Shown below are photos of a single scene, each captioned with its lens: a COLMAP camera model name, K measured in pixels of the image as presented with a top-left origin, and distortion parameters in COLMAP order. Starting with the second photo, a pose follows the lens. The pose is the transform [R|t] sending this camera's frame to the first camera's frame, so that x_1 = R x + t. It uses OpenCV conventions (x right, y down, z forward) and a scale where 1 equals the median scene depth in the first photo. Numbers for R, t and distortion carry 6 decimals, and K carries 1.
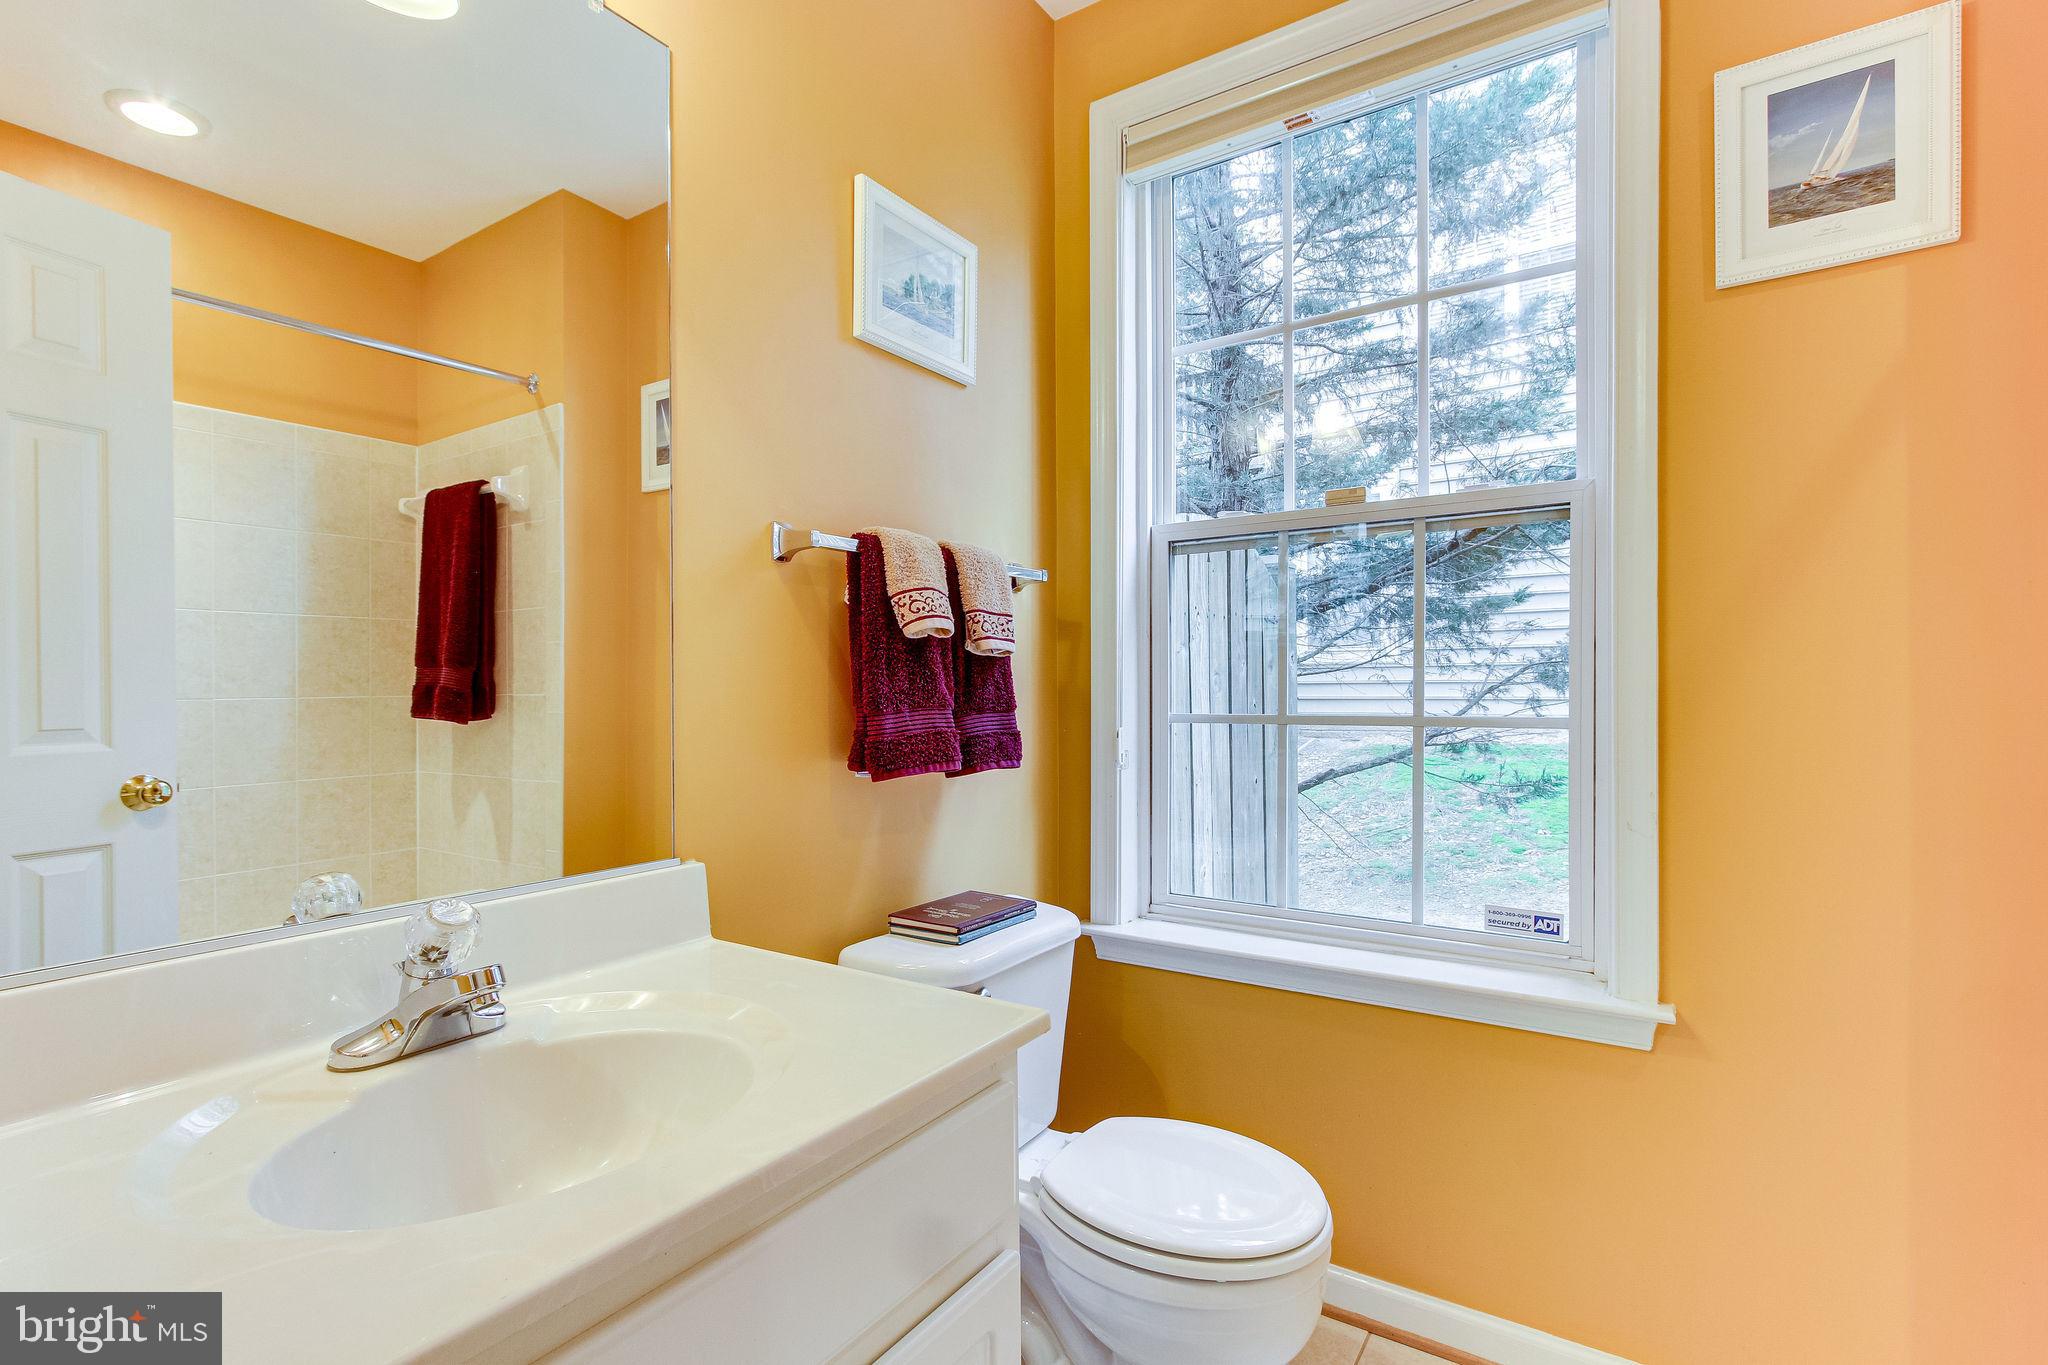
lens RADIAL K [[941.9, 0, 1026.6], [0, 941.9, 692.4], [0, 0, 1]] dist [-0.007825, 0.003860]
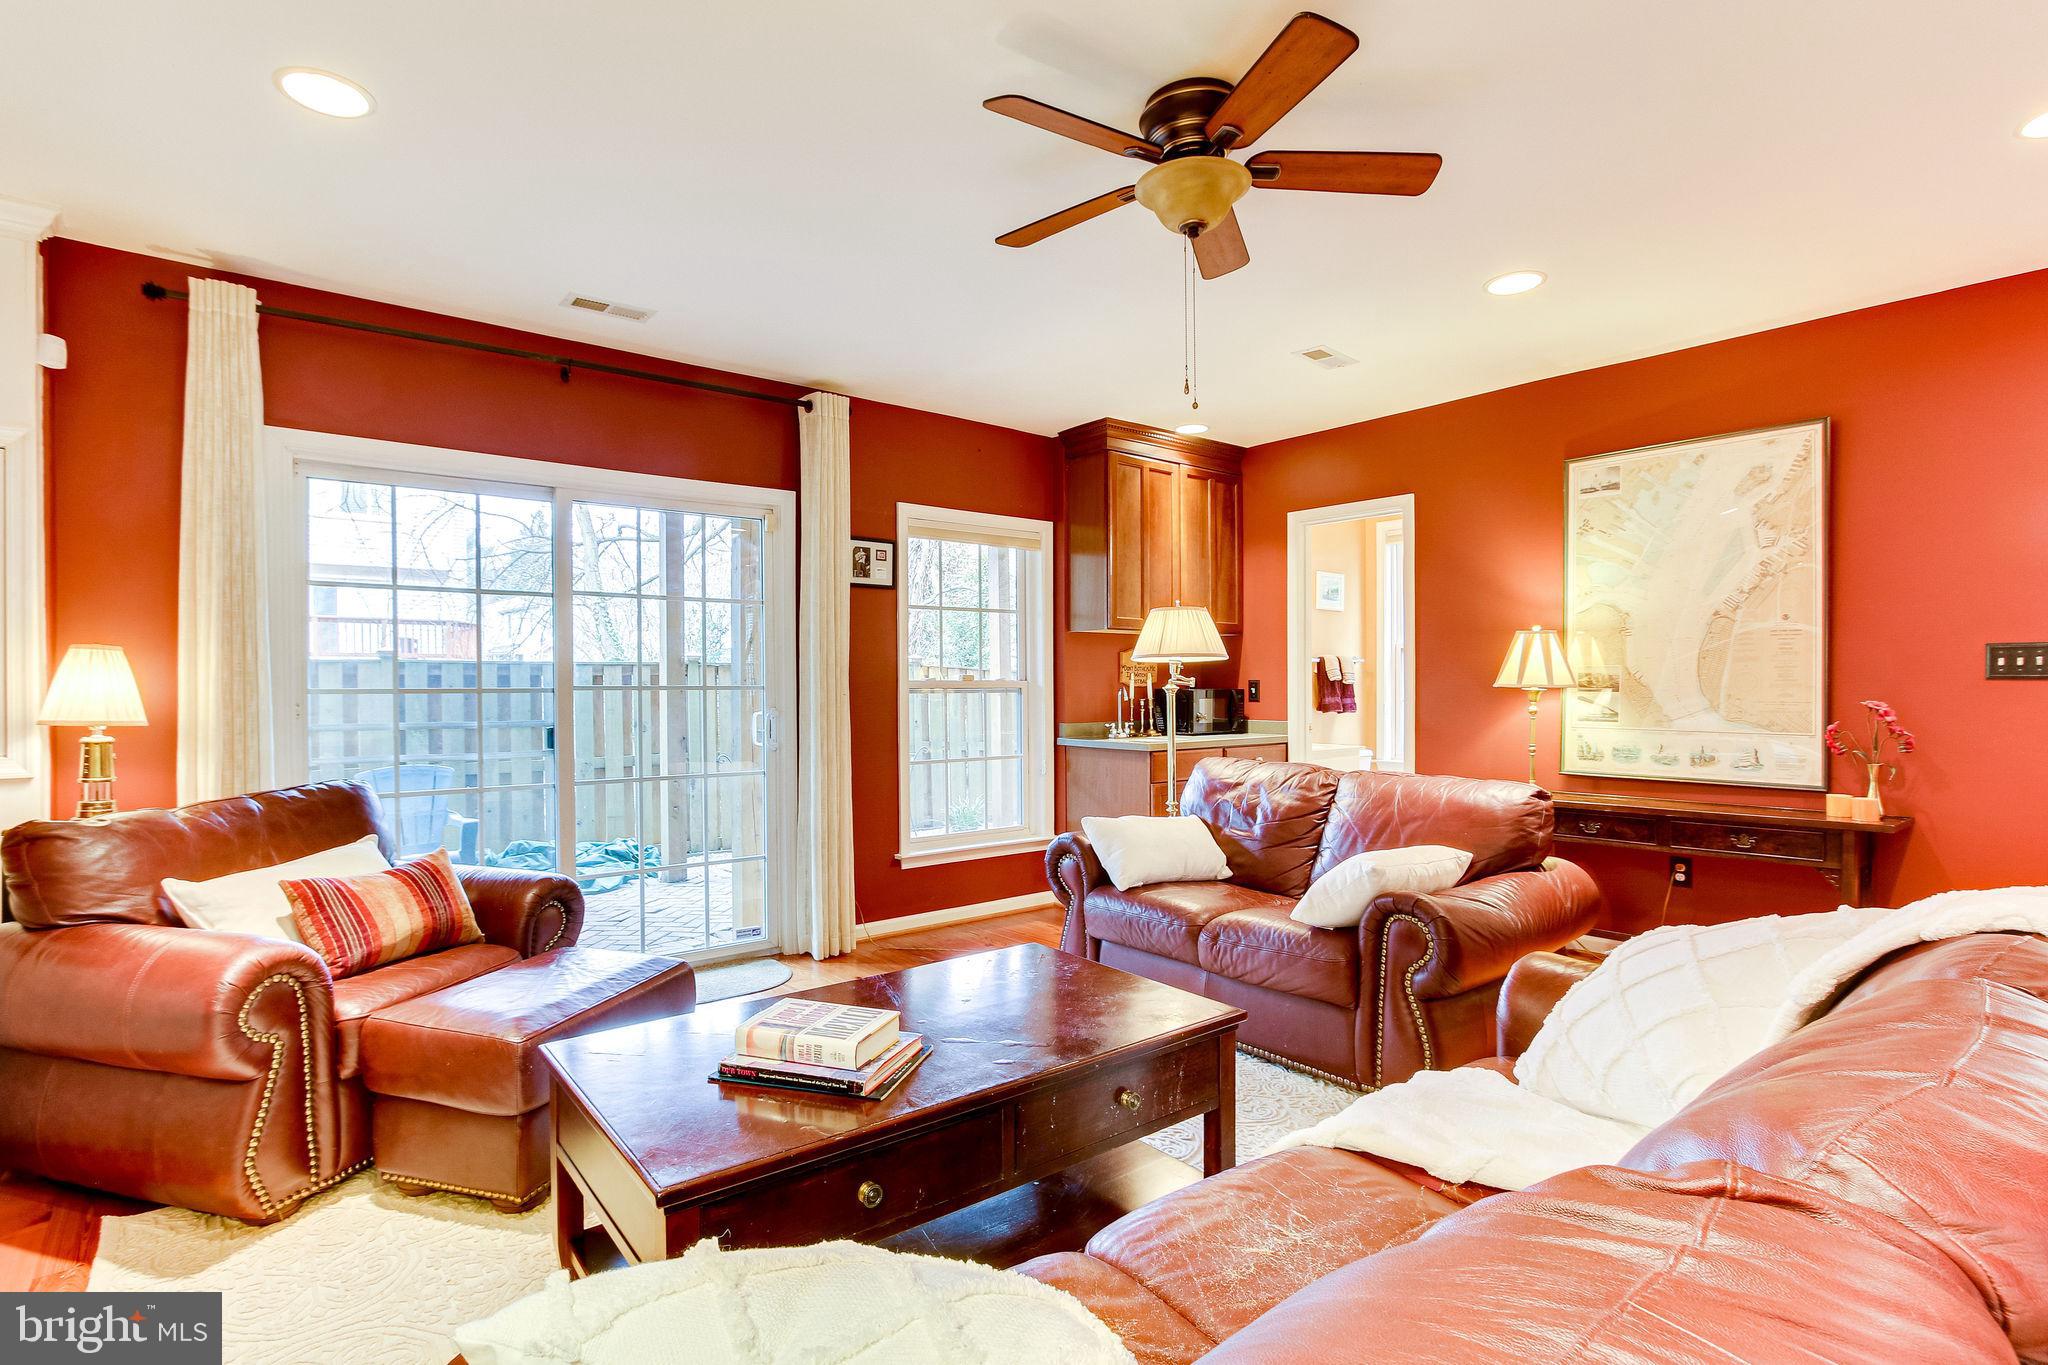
lens RADIAL K [[941.9, 0, 1025.4], [0, 941.9, 691.0], [0, 0, 1]] dist [-0.007825, 0.003860]
pose [[0.953490, 0.005918, -0.301367, -0.144272], [-0.003252, 0.999951, 0.009350, -0.041536], [0.301407, -0.007935, 0.953463, -3.218660]]
